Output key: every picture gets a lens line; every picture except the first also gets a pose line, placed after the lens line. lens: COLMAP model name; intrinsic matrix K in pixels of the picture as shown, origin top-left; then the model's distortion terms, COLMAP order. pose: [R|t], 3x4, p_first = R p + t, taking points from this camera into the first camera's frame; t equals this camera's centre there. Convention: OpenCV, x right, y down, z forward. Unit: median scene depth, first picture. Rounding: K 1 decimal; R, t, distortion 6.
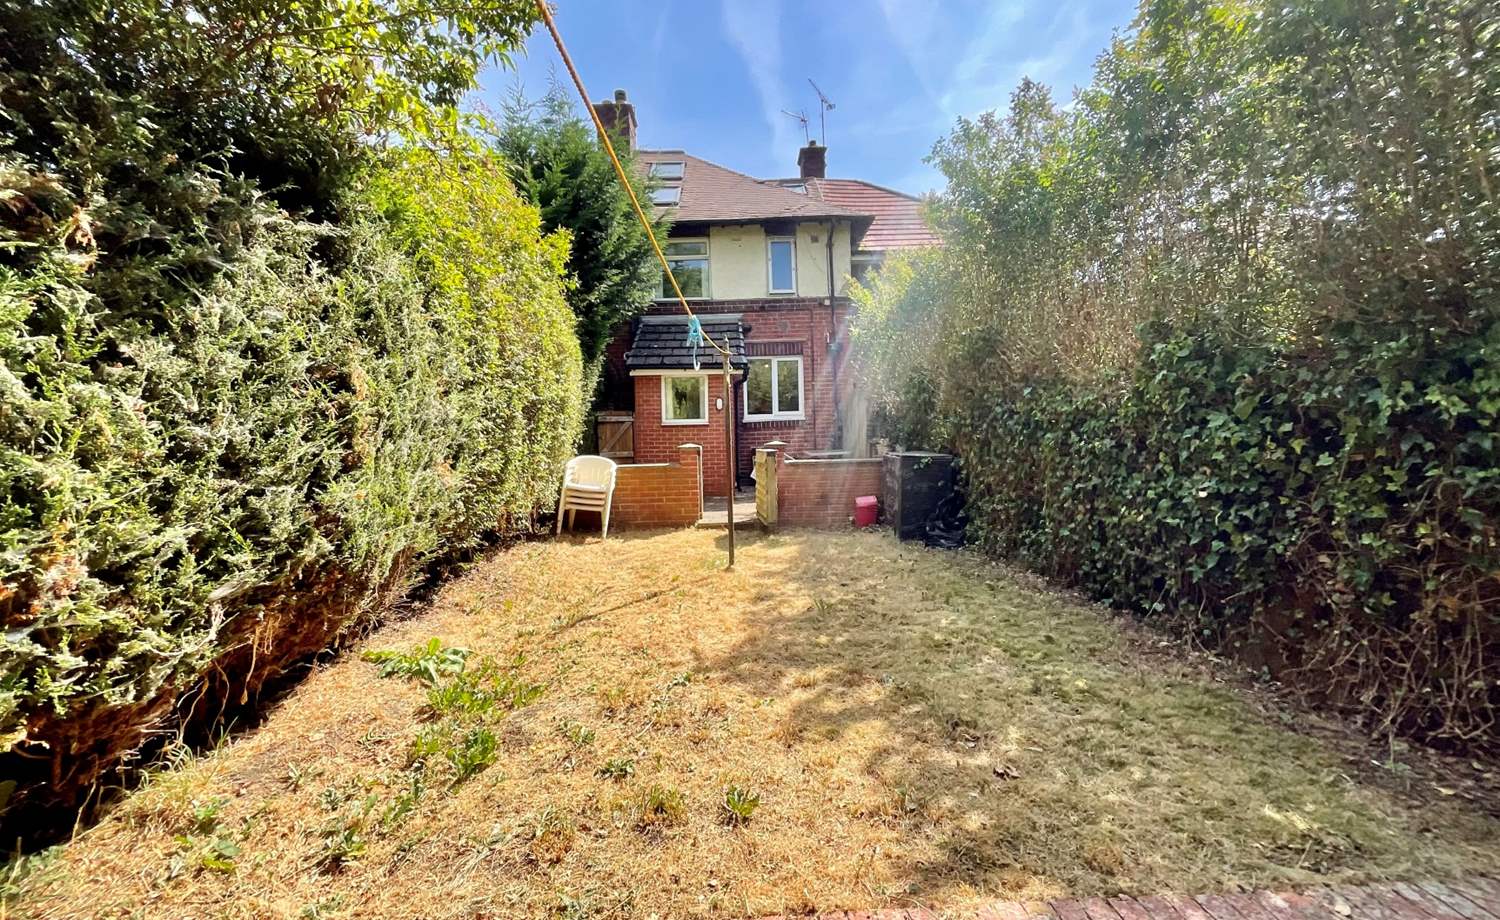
lens RADIAL K [[613.6, 0, 749.6], [0, 613.6, 459.2], [0, 0, 1]] dist [-0.005814, 0.000876]
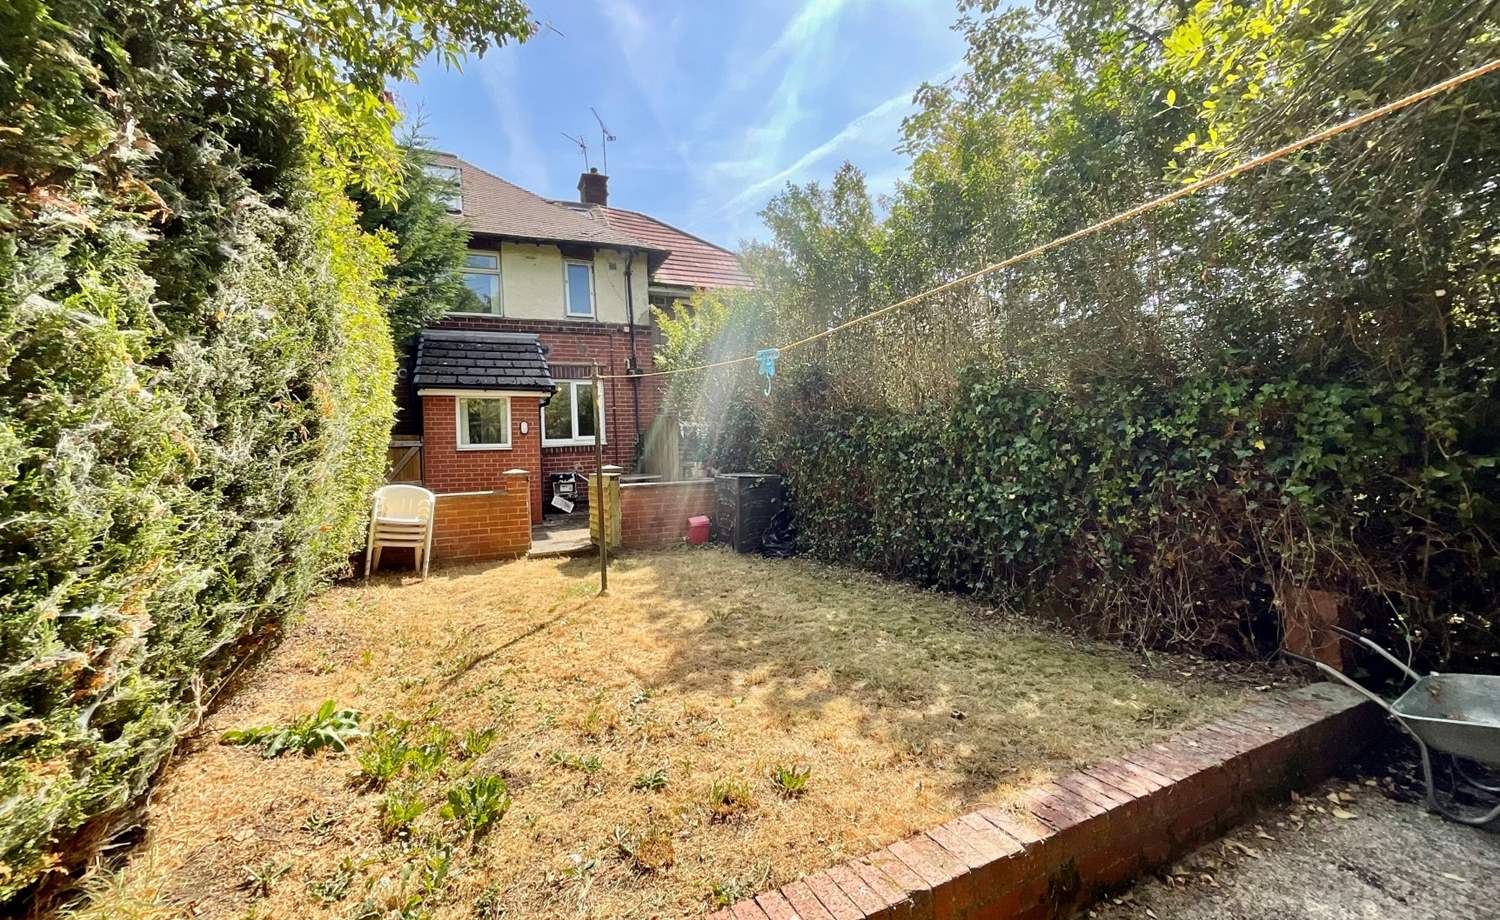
lens RADIAL K [[613.6, 0, 752.9], [0, 613.6, 459.7], [0, 0, 1]] dist [-0.005814, 0.000876]
pose [[0.915821, -0.011201, 0.401431, -0.210796], [0.027771, 0.998984, -0.035481, 0.005101], [-0.400626, 0.043642, 0.915202, -0.011594]]
